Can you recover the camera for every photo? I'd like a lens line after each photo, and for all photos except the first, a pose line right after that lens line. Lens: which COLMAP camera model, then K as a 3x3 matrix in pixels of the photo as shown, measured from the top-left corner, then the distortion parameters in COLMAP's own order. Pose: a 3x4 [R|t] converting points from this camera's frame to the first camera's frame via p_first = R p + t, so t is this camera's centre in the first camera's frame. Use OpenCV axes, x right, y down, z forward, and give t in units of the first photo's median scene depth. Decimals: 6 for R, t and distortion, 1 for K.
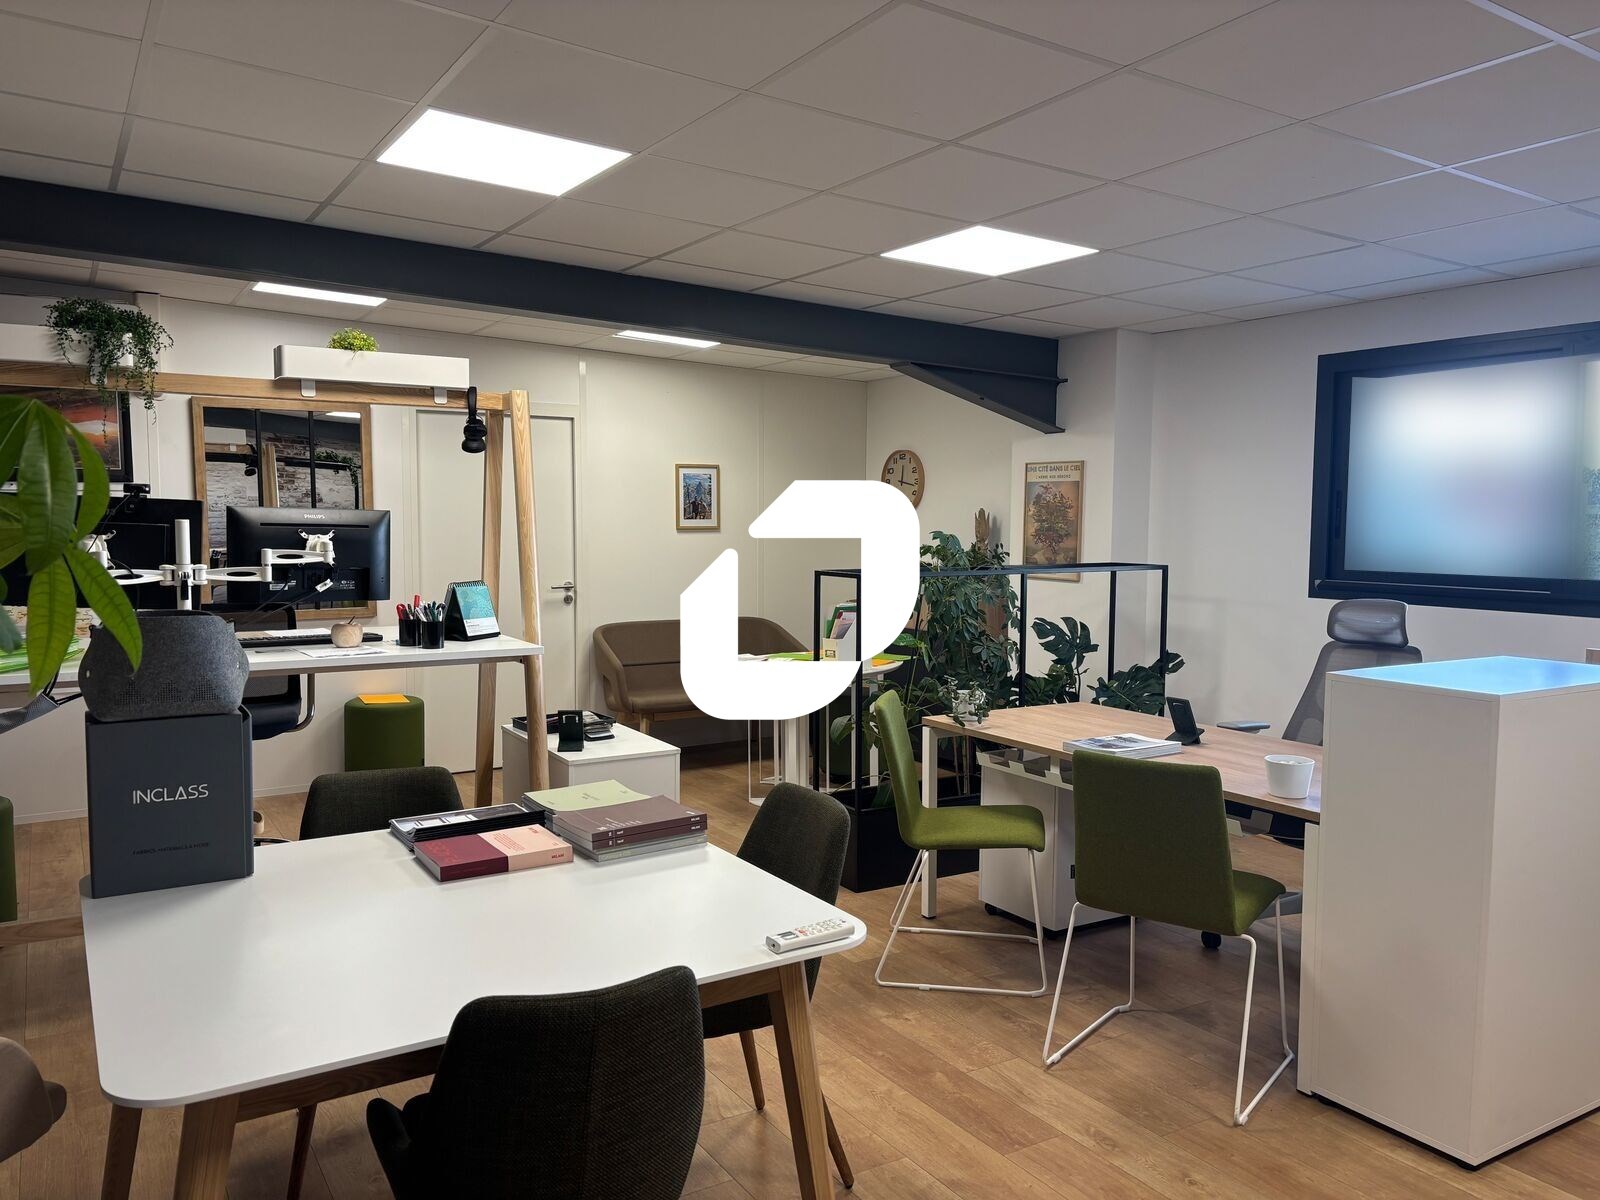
lens RADIAL K [[1205.6, 0, 797.9], [0, 1205.6, 606.0], [0, 0, 1]] dist [0.034548, -0.004617]
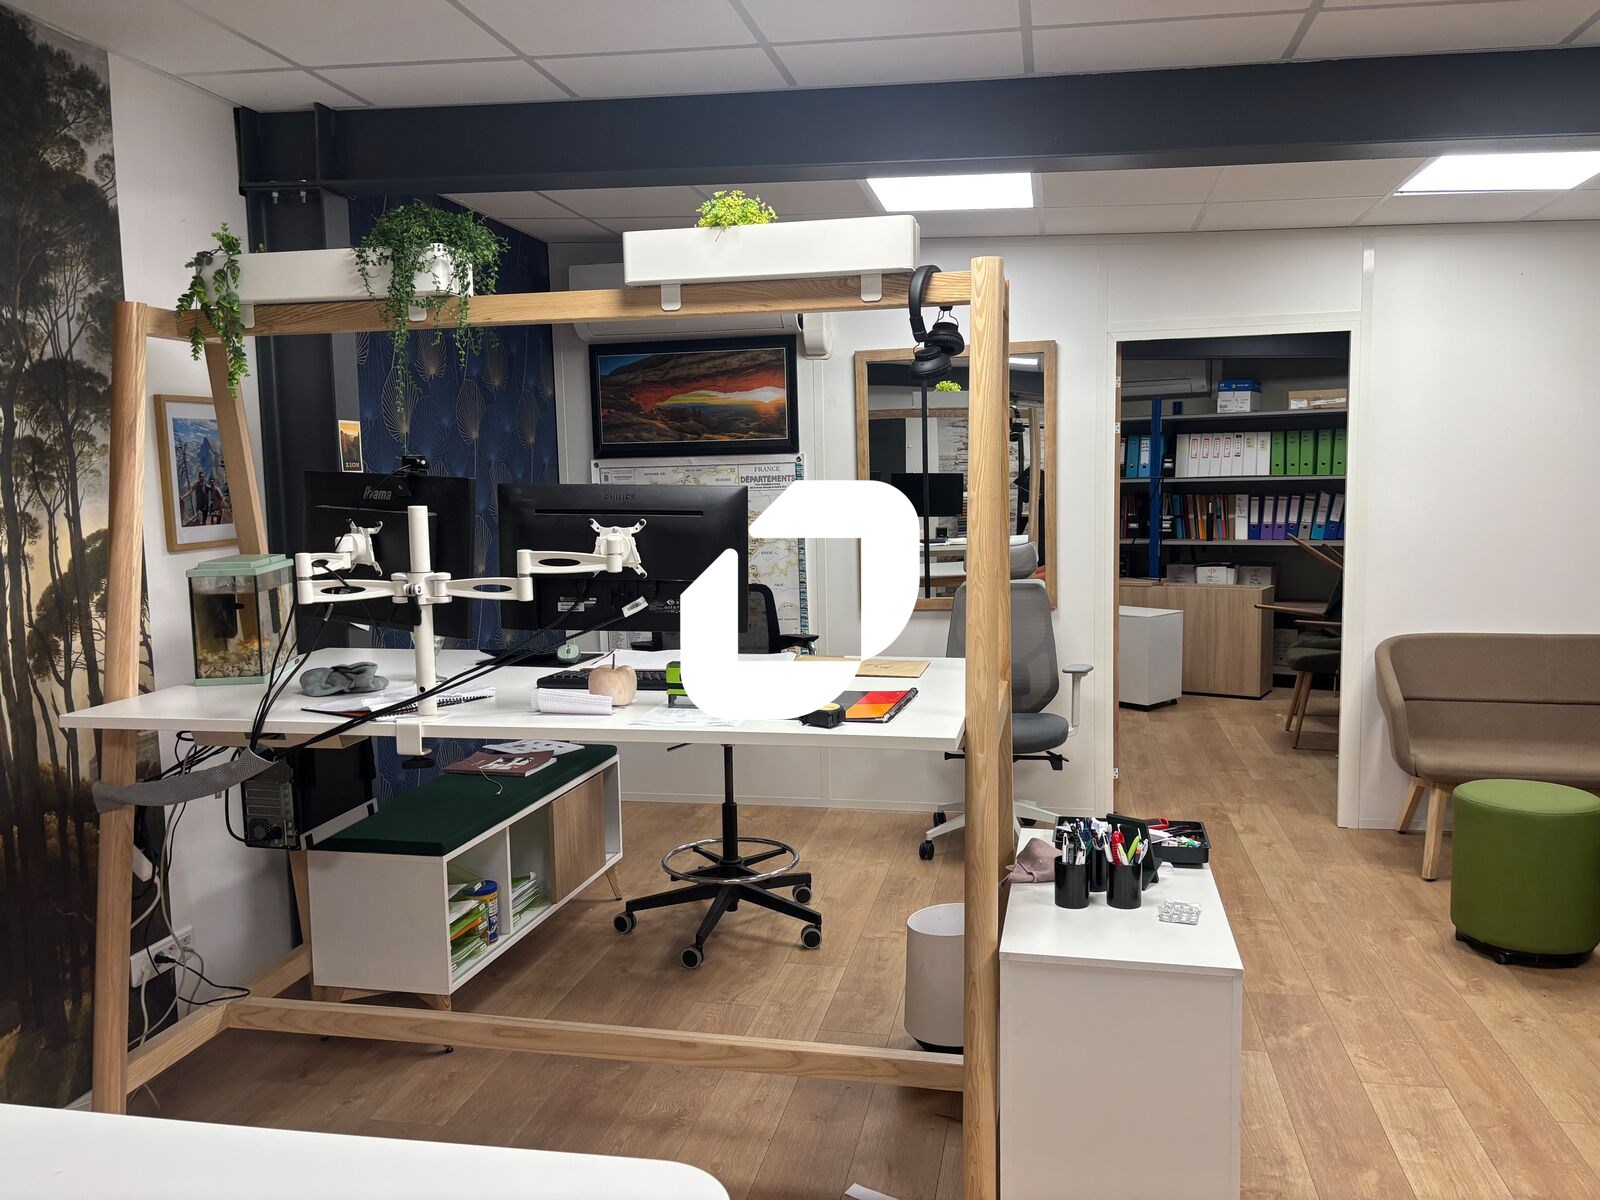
lens RADIAL K [[1205.6, 0, 797.9], [0, 1205.6, 606.0], [0, 0, 1]] dist [0.034548, -0.004617]
pose [[0.752477, 0.048961, -0.656796, 0.089306], [-0.029206, 0.998733, 0.040989, -0.047651], [0.657970, -0.011661, 0.752954, 0.611731]]
